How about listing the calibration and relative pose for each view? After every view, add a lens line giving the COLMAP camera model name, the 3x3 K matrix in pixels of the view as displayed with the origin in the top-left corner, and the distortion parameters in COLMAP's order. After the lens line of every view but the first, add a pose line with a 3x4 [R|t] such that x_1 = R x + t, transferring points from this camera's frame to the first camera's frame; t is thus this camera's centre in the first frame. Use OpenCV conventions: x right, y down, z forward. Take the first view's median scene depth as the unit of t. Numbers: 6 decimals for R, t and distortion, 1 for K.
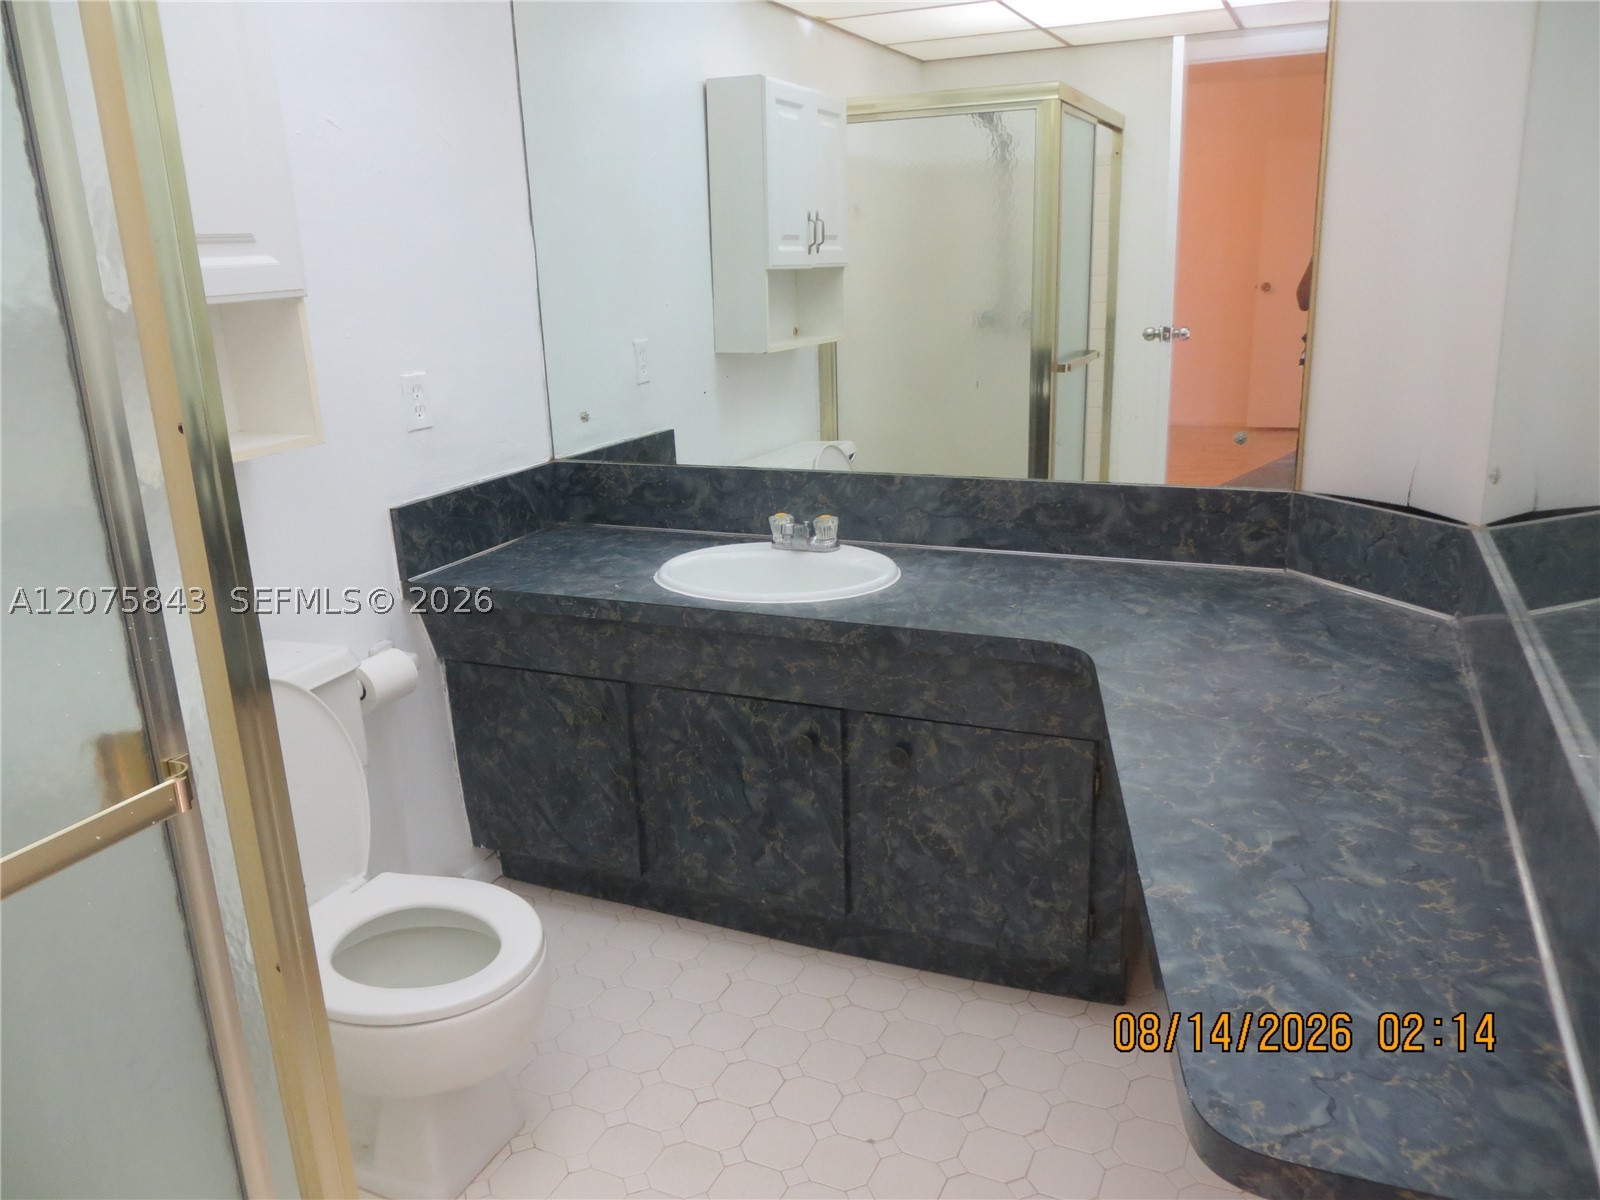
lens RADIAL K [[1197.0, 0, 800.2], [0, 1197.0, 601.5], [0, 0, 1]] dist [-0.026848, 0.009225]
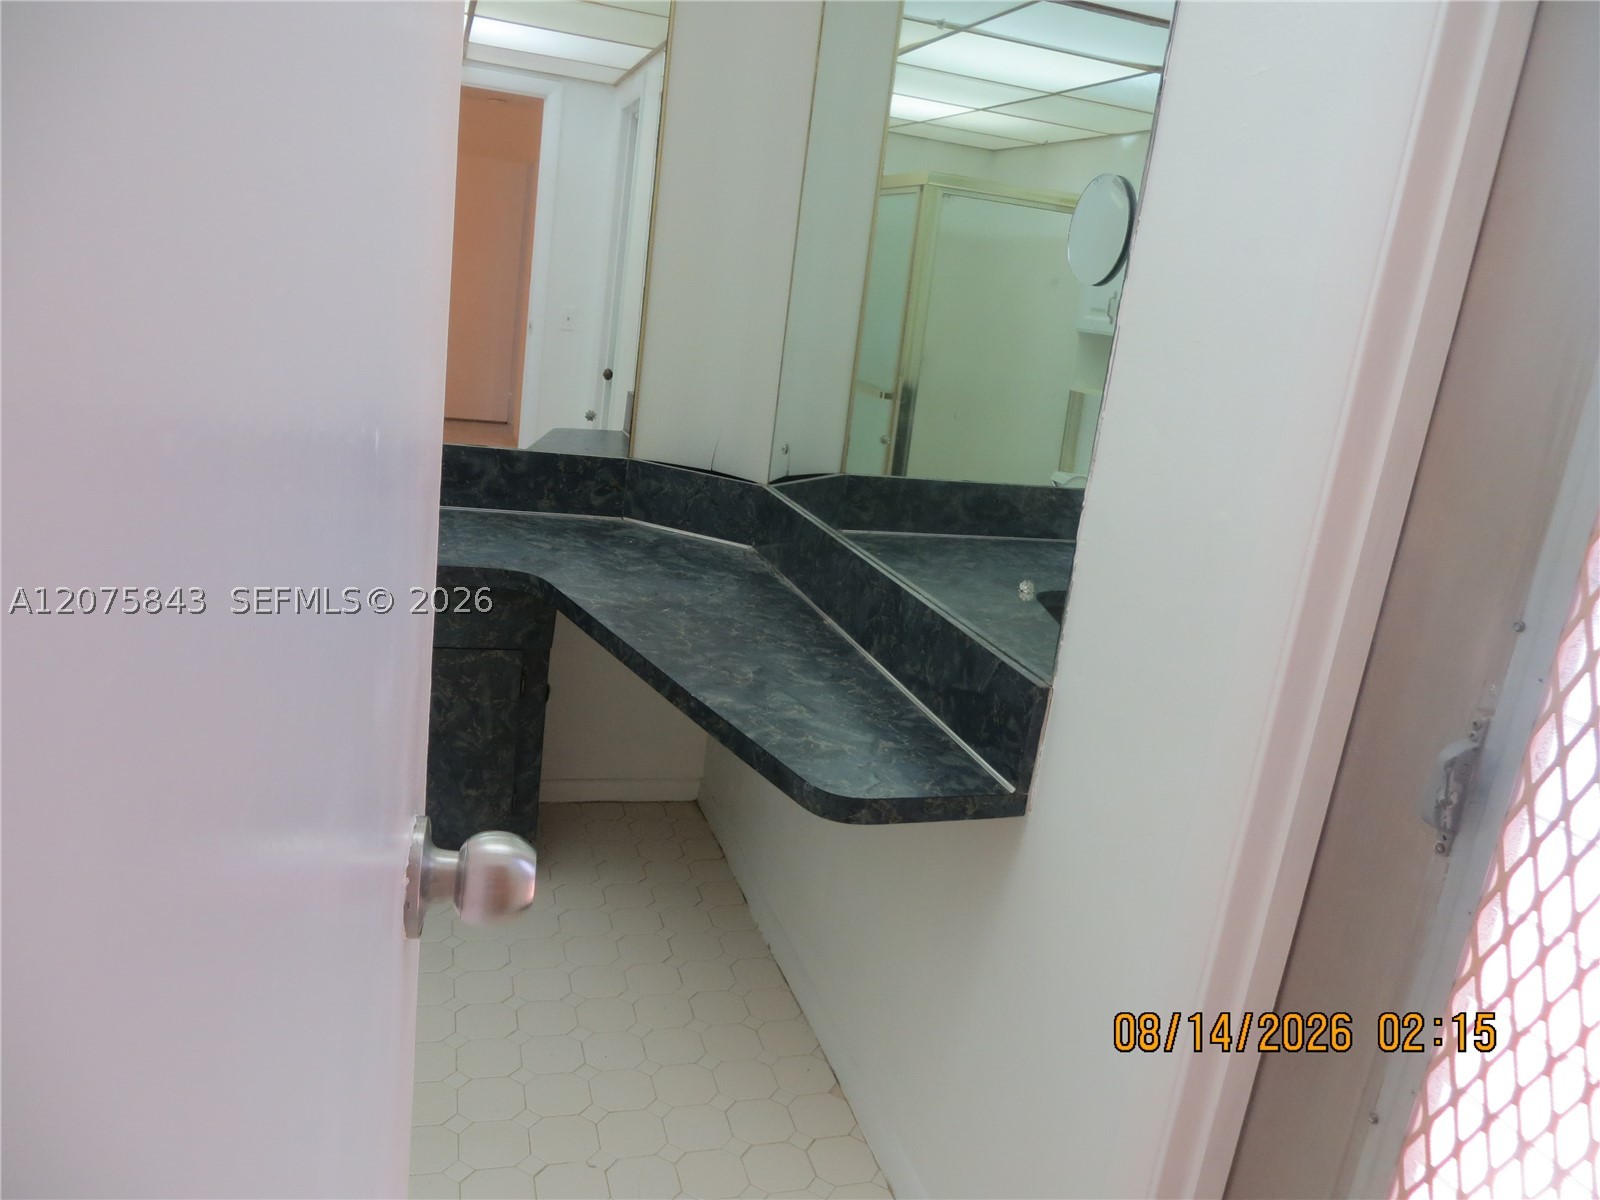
lens RADIAL K [[1197.0, 0, 800.3], [0, 1197.0, 599.5], [0, 0, 1]] dist [-0.026848, 0.009225]
pose [[0.745761, -0.038853, 0.665080, -0.357444], [0.034957, 0.999205, 0.019175, 0.048883], [-0.665296, 0.008949, 0.746526, -0.124098]]
